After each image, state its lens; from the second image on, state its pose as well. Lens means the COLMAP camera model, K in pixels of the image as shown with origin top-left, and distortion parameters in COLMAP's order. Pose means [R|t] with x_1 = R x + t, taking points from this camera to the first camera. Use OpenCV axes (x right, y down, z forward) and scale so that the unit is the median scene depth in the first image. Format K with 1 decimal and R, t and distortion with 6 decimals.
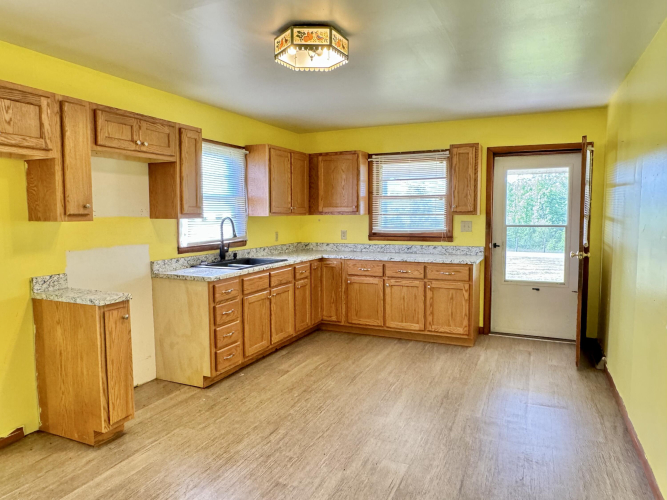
lens RADIAL K [[452.6, 0, 333.5], [0, 452.6, 250.0], [0, 0, 1]] dist [0.000281, 0.001199]
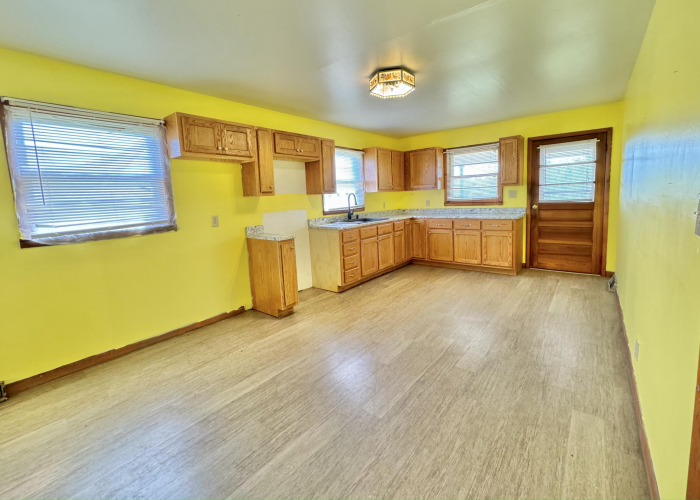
lens RADIAL K [[300.6, 0, 364.3], [0, 300.6, 230.2], [0, 0, 1]] dist [-0.000243, -0.000028]
pose [[0.972608, -0.010929, -0.232192, 0.073018], [0.018346, 0.999387, 0.029804, 0.035808], [0.231724, -0.033247, 0.972213, -0.069619]]
